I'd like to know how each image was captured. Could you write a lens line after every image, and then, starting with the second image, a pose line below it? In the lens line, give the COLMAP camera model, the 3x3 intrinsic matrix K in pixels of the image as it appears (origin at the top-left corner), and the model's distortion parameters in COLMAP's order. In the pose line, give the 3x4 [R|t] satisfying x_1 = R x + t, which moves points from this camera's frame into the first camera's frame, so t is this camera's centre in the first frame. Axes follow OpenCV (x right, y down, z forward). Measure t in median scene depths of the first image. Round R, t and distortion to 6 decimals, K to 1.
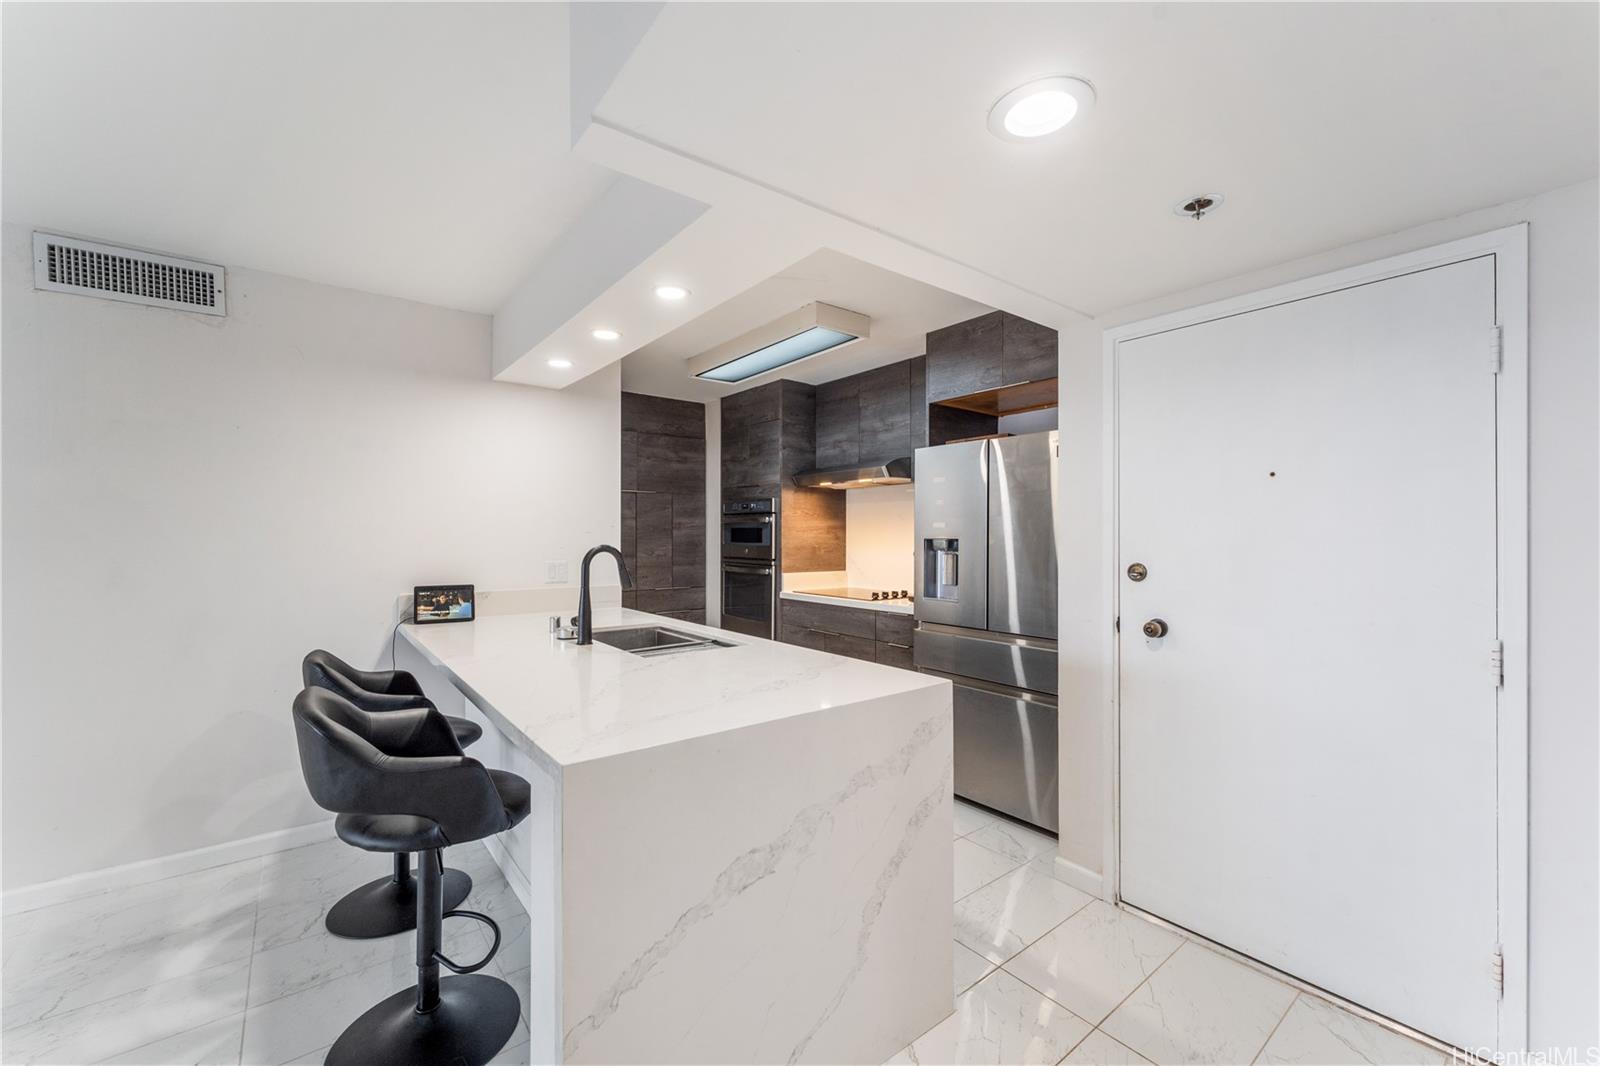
lens RADIAL K [[650.9, 0, 789.8], [0, 650.9, 533.8], [0, 0, 1]] dist [0.003372, -0.001252]
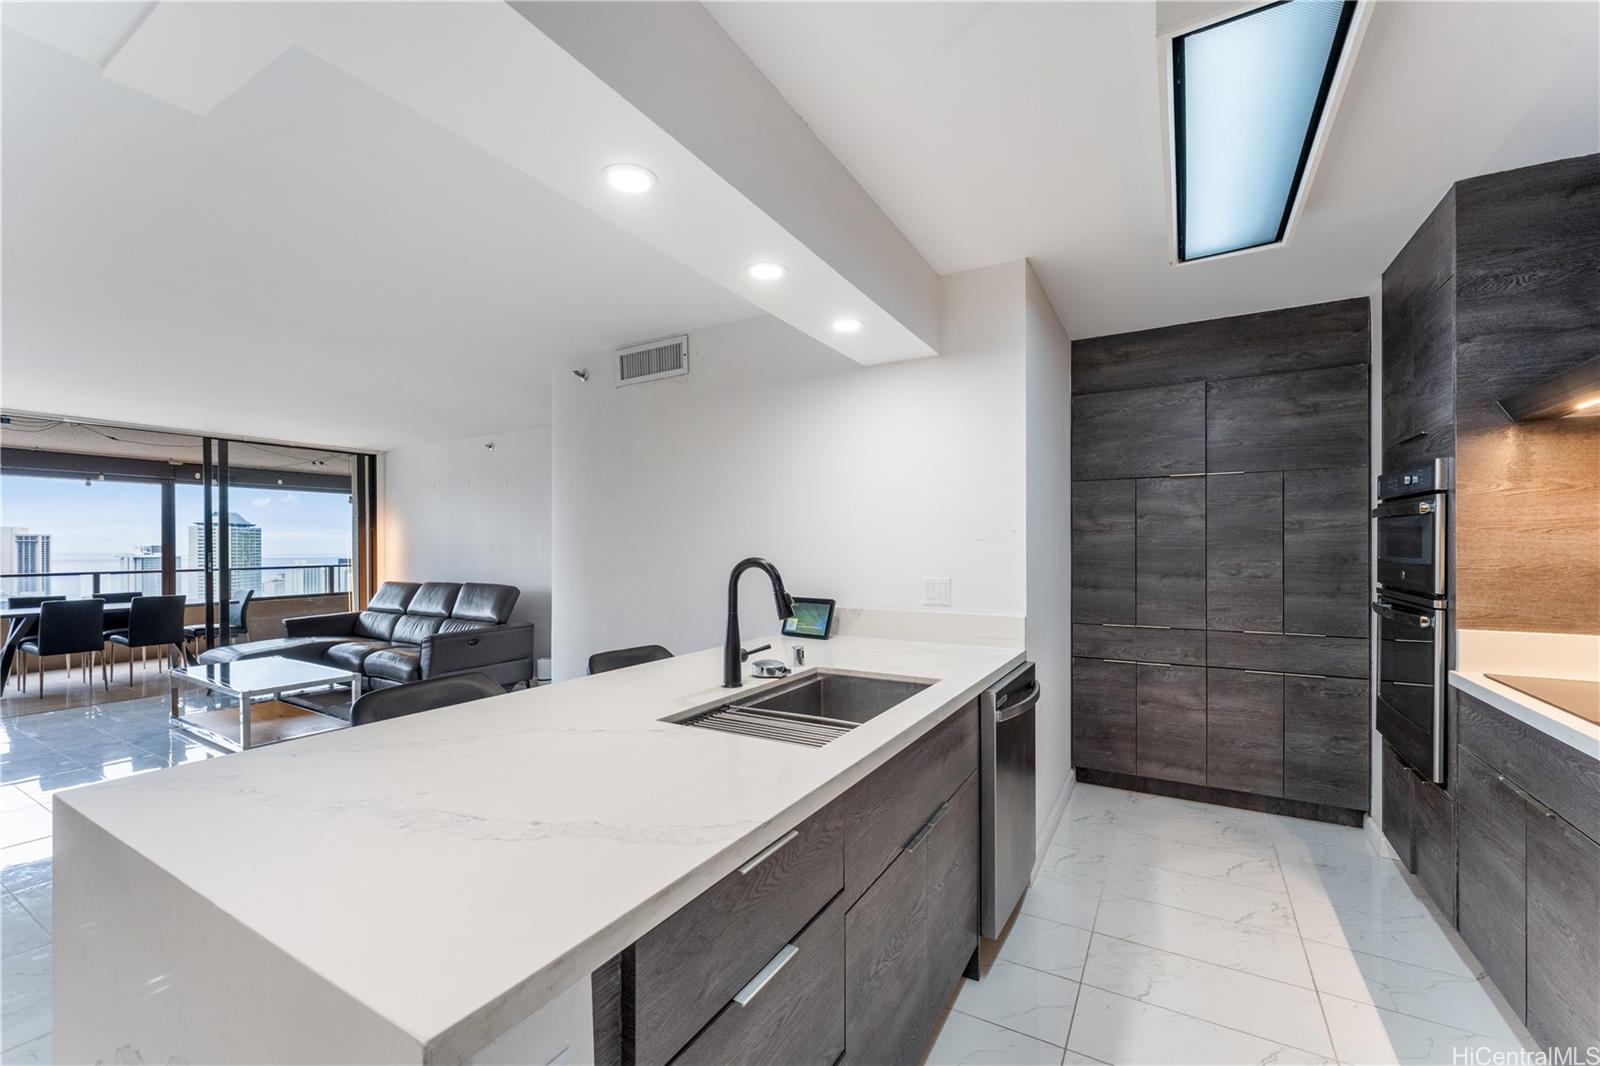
lens RADIAL K [[650.9, 0, 800.0], [0, 650.9, 547.8], [0, 0, 1]] dist [0.003372, -0.001252]
pose [[0.369311, 0.001137, -0.929305, 0.228723], [0.006918, 0.999968, 0.003973, 0.001547], [0.929280, -0.007896, 0.369291, 0.426939]]
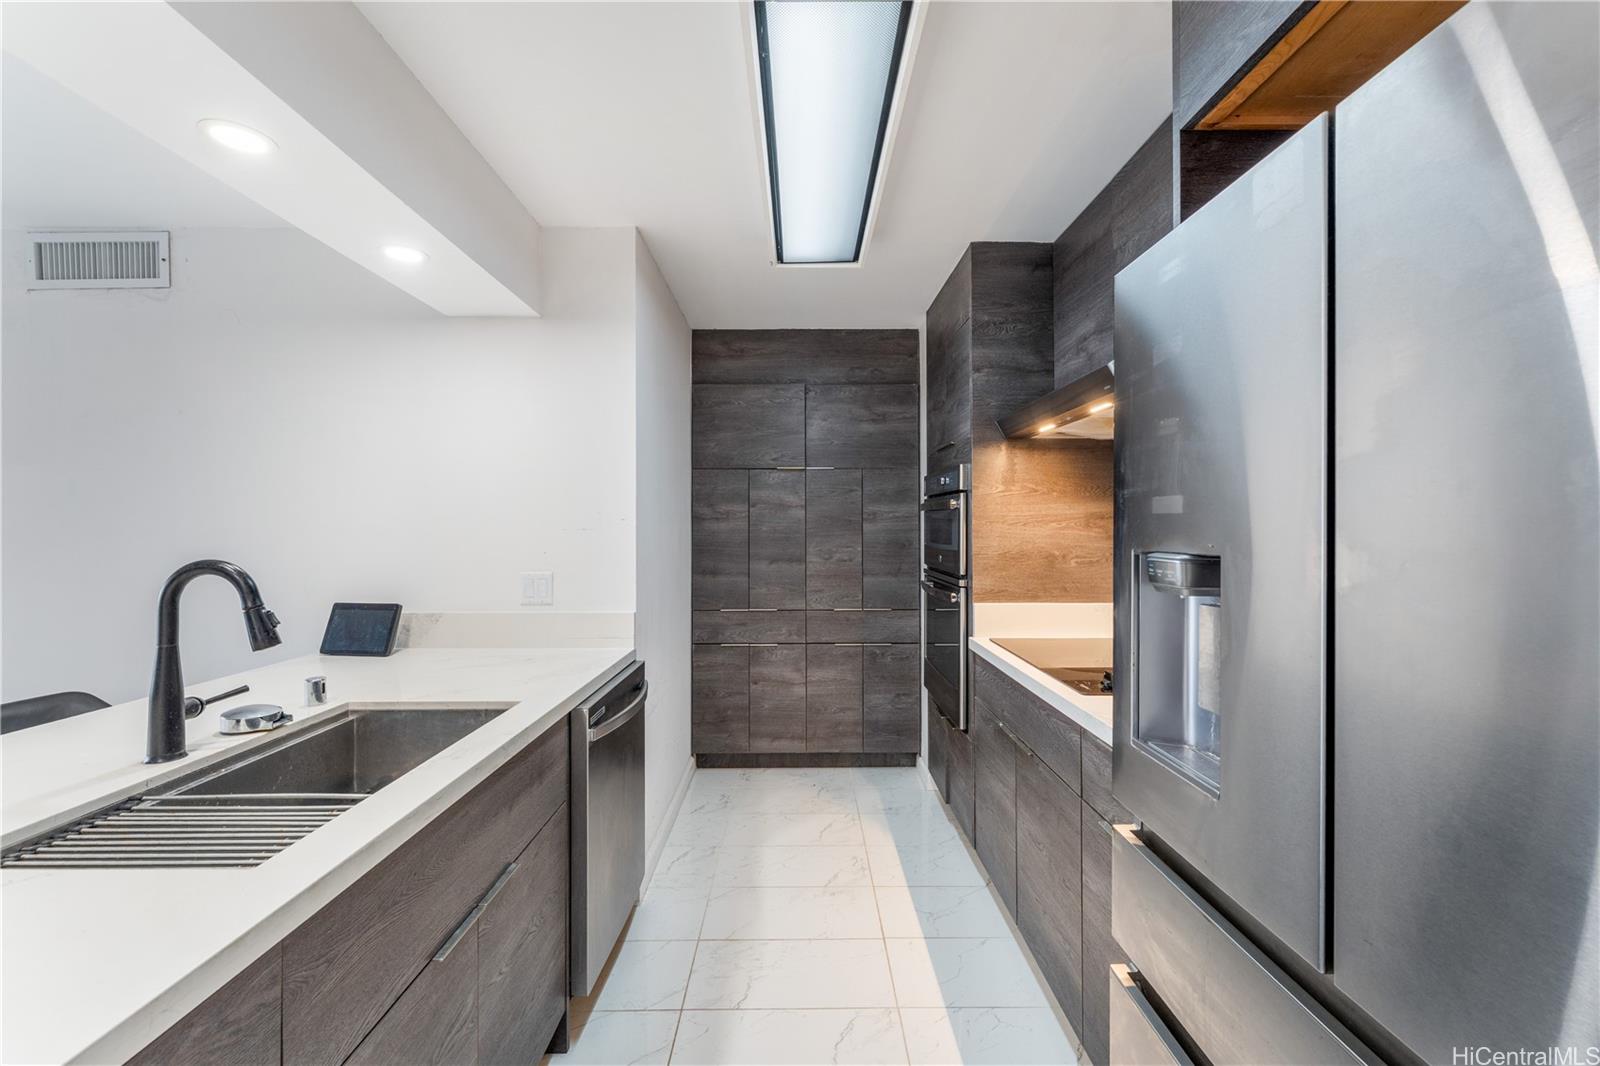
lens RADIAL K [[650.9, 0, 798.0], [0, 650.9, 522.5], [0, 0, 1]] dist [0.003372, -0.001252]
pose [[0.789901, -0.007328, -0.613191, 0.202079], [0.004722, 0.999972, -0.005868, -0.003230], [0.613217, 0.001740, 0.789913, 0.480921]]
